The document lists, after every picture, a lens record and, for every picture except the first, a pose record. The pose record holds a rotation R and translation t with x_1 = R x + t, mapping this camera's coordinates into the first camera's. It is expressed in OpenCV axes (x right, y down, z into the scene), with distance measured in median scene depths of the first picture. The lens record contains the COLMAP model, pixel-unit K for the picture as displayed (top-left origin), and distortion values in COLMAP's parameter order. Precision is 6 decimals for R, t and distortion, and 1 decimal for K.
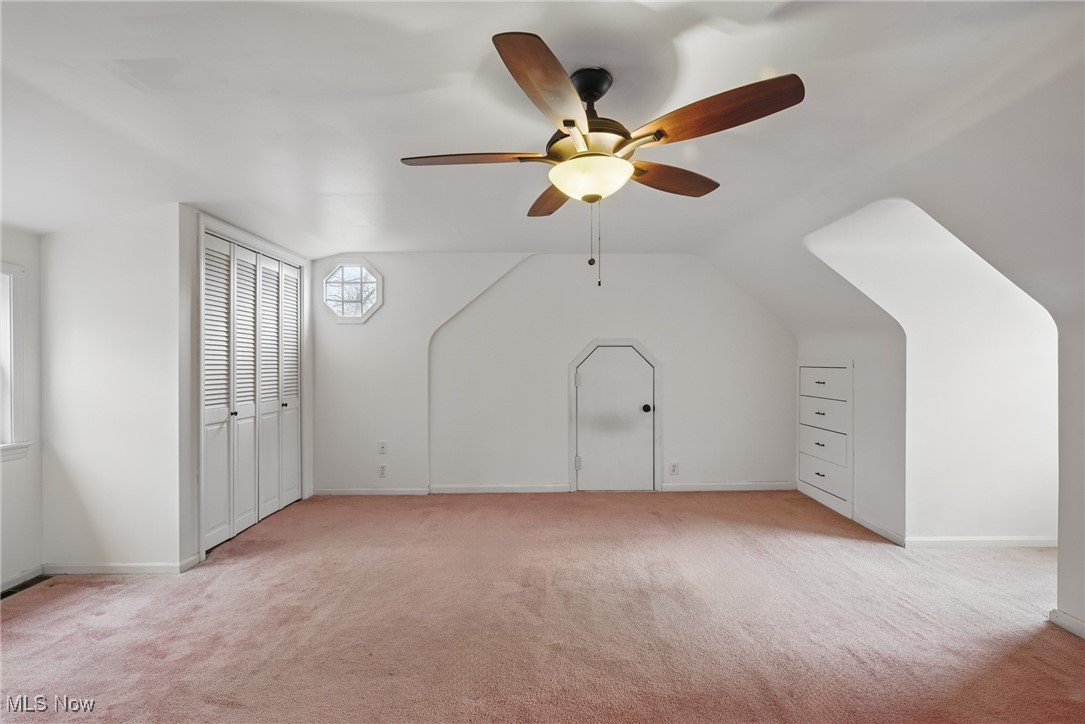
lens RADIAL K [[498.9, 0, 542.5], [0, 498.9, 362.0], [0, 0, 1]] dist [-0.000144, 0.000040]
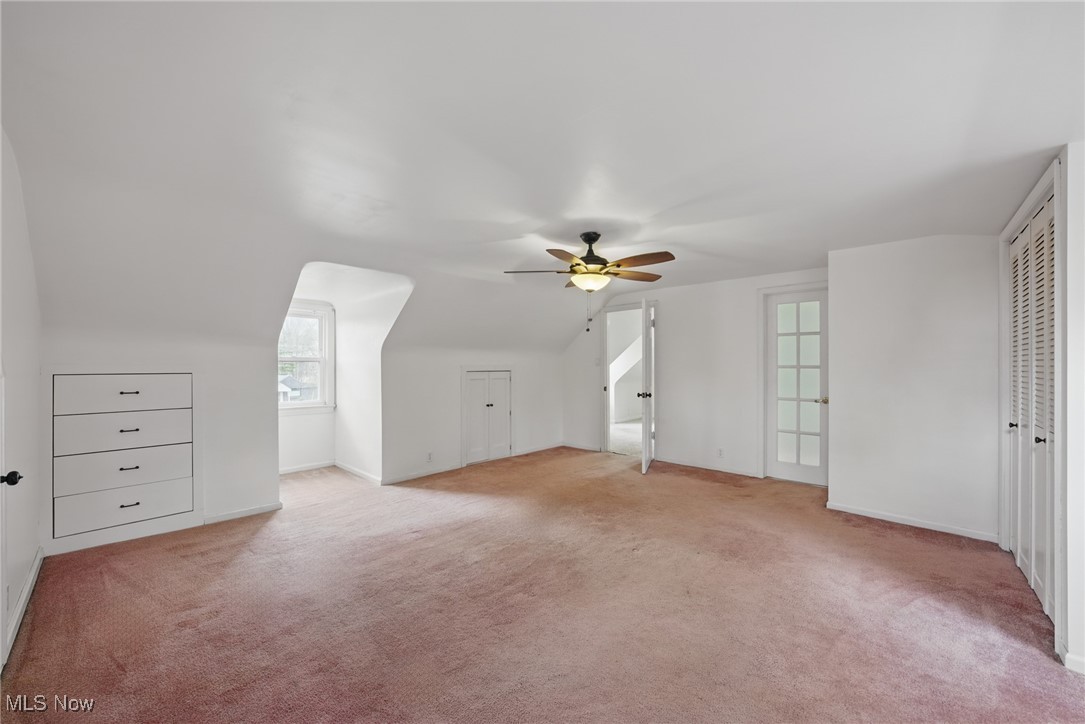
lens RADIAL K [[405.9, 0, 541.5], [0, 405.9, 366.0], [0, 0, 1]] dist [0.000138, -0.000046]
pose [[-0.719968, 0.003790, 0.693997, -0.500097], [0.005528, 0.999985, 0.000275, -0.001951], [-0.693986, 0.004034, -0.719978, 1.261040]]
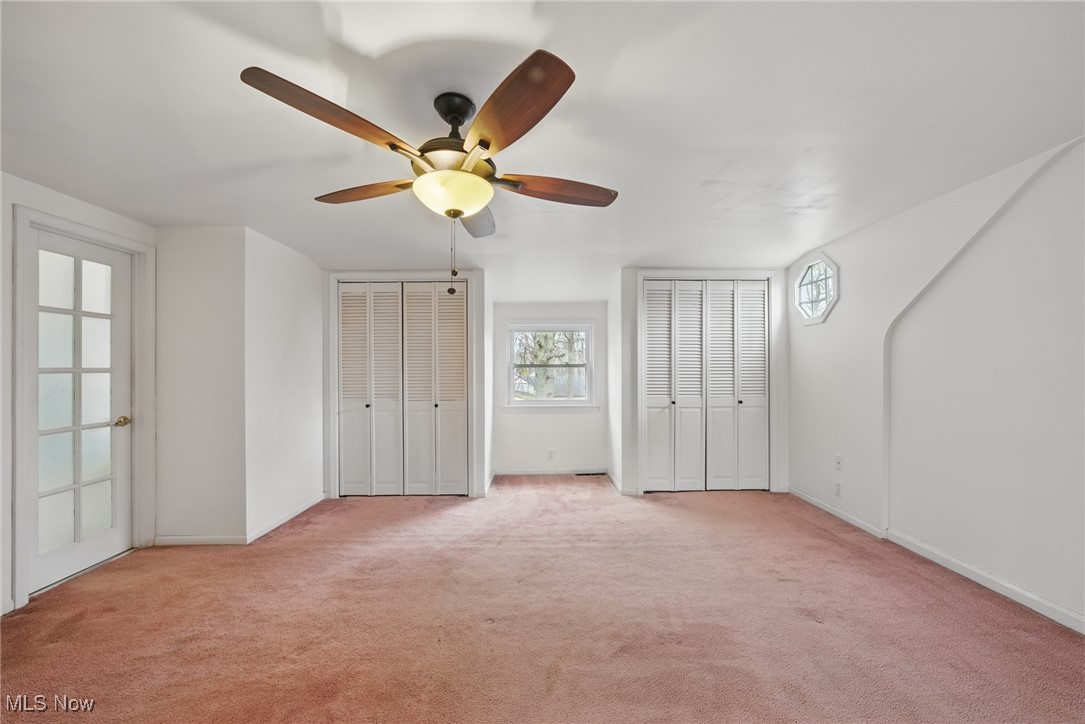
lens RADIAL K [[405.9, 0, 541.5], [0, 405.9, 366.0], [0, 0, 1]] dist [0.000138, -0.000046]
pose [[-0.007264, -0.000268, -0.999974, 0.510152], [0.003740, 0.999993, -0.000295, 0.000467], [0.999967, -0.003742, -0.007263, 0.631056]]
